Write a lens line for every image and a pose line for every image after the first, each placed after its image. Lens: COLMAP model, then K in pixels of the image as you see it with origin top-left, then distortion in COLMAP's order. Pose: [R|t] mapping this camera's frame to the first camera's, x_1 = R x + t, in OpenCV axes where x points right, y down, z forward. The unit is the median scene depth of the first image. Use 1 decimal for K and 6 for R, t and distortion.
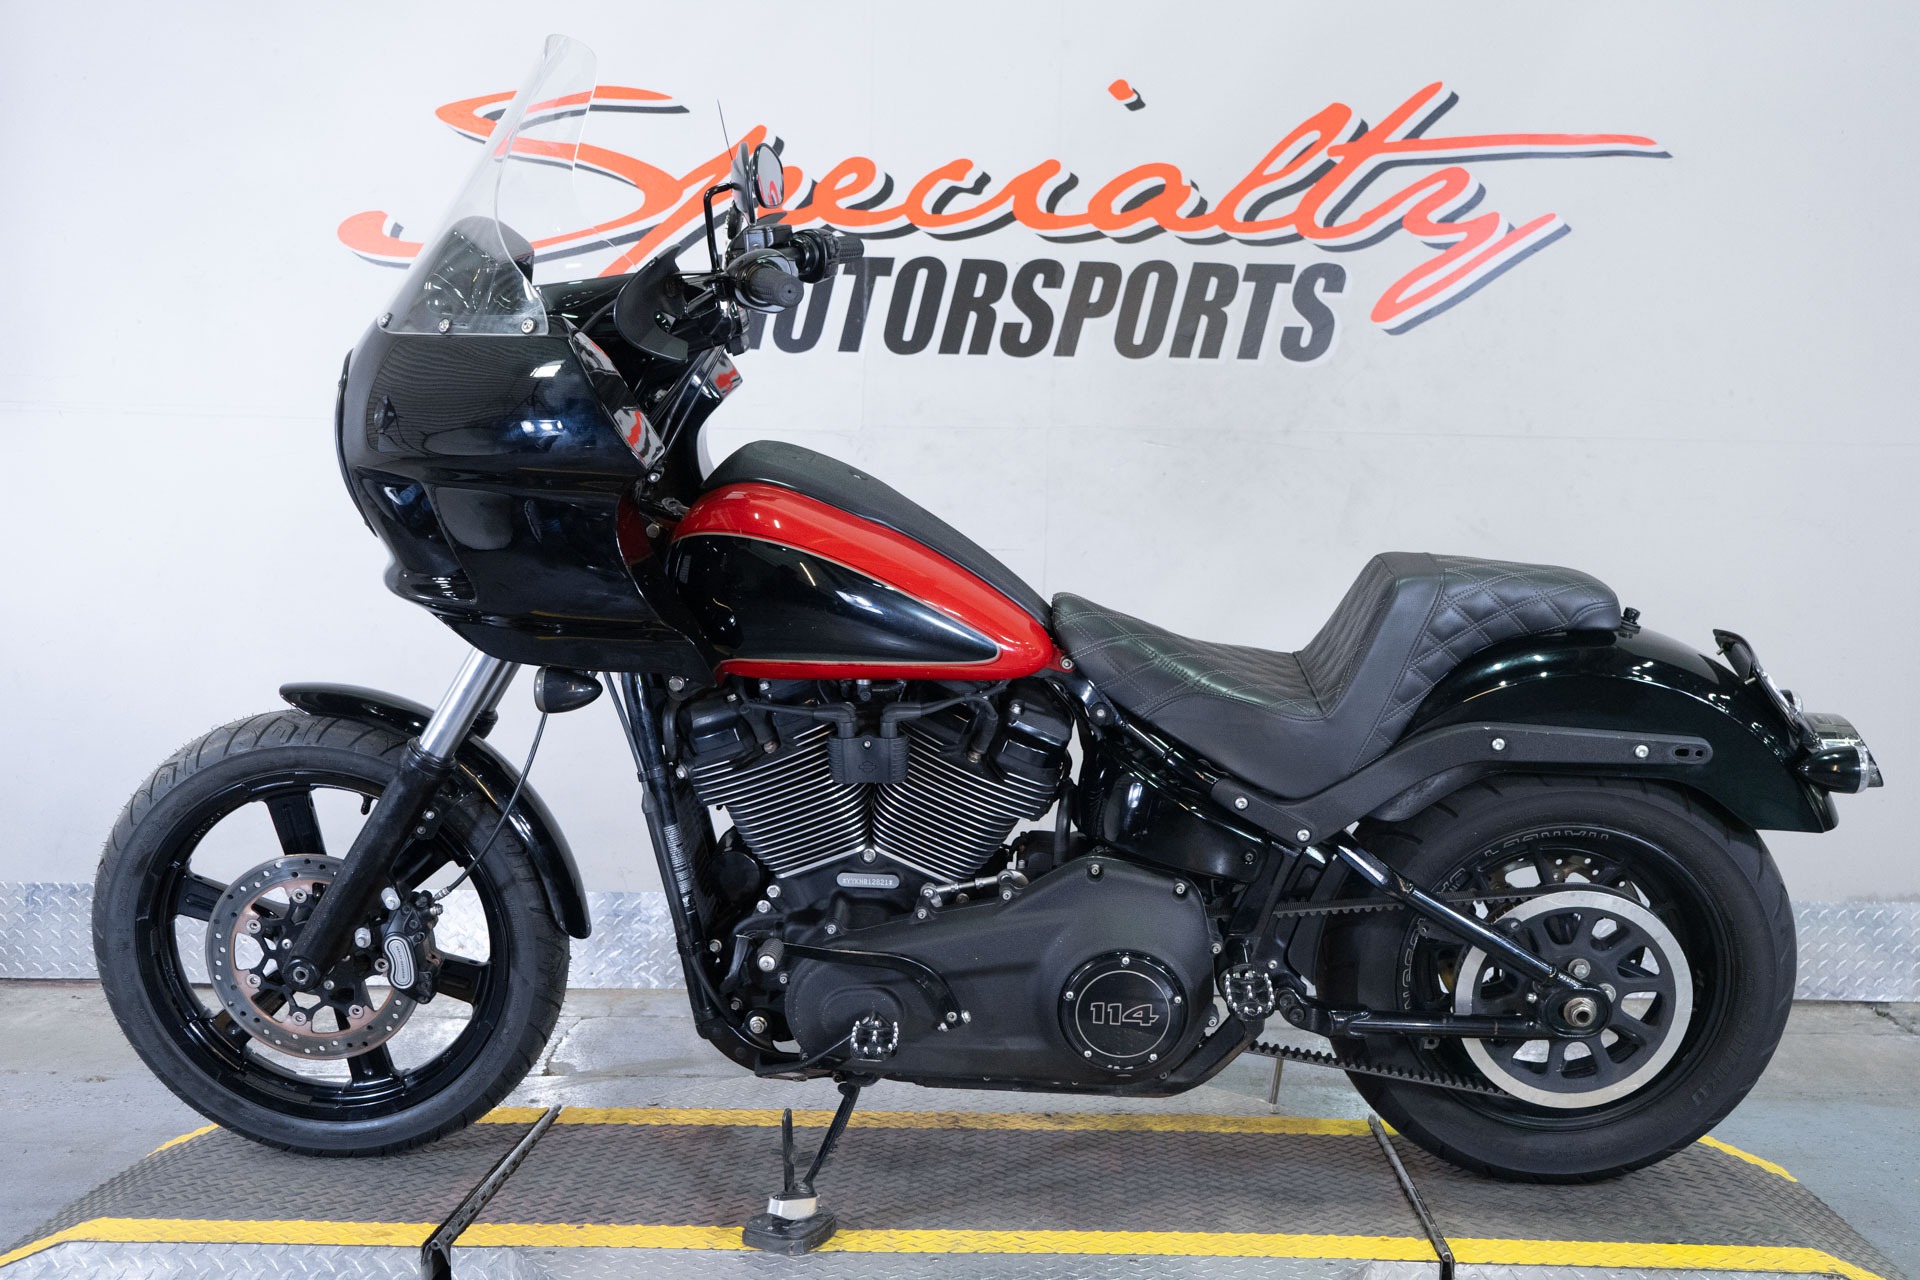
lens RADIAL K [[2101.3, 0, 978.6], [0, 2101.3, 644.5], [0, 0, 1]] dist [0.012681, -0.021443]
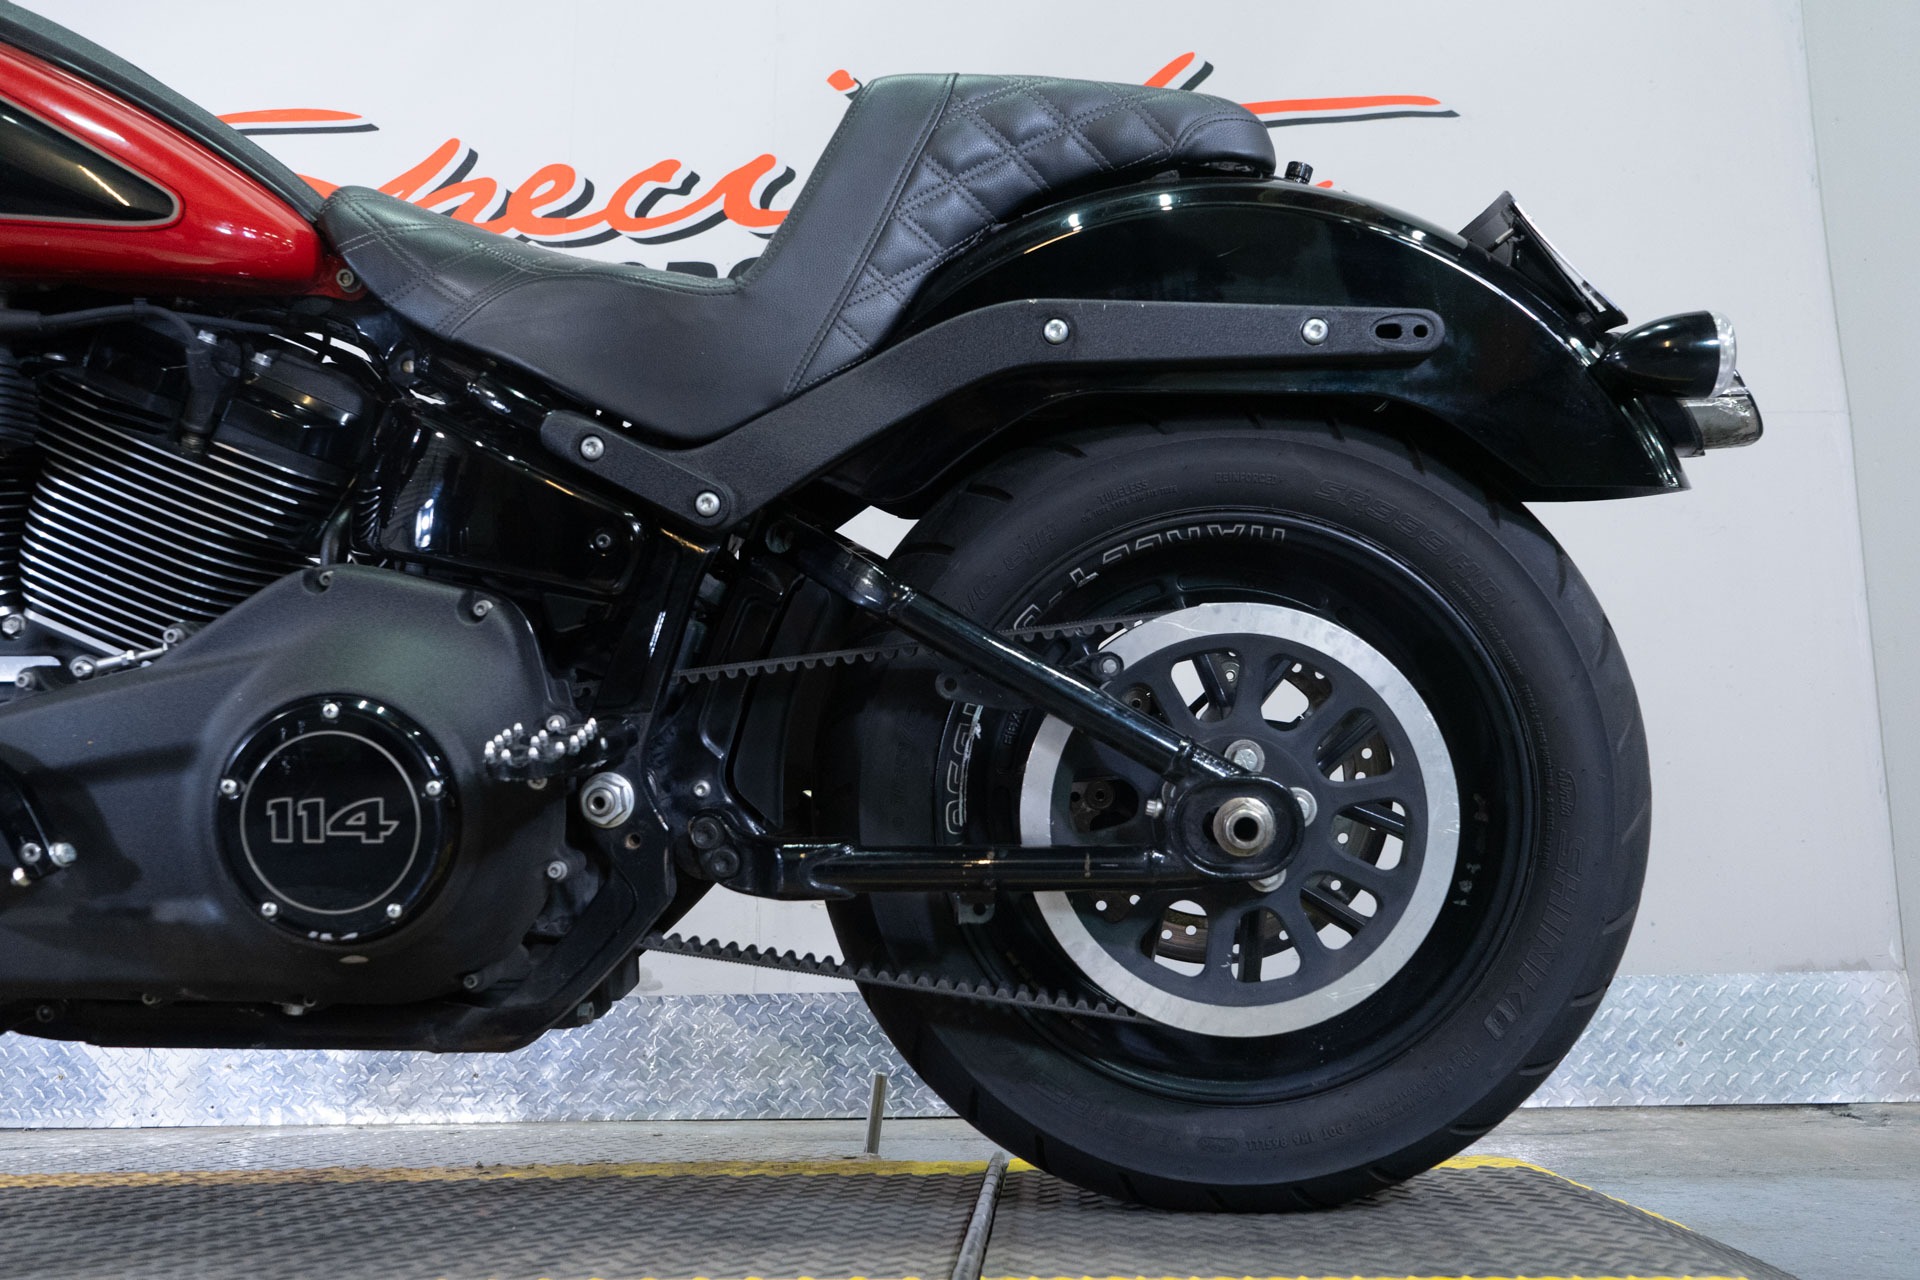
lens RADIAL K [[1639.4, 0, 974.5], [0, 1639.4, 641.2], [0, 0, 1]] dist [0.018623, -0.012266]
pose [[0.998536, -0.034352, -0.041774, 0.216962], [0.023957, 0.973414, -0.227797, 0.201452], [0.048489, 0.226463, 0.972812, 0.540398]]
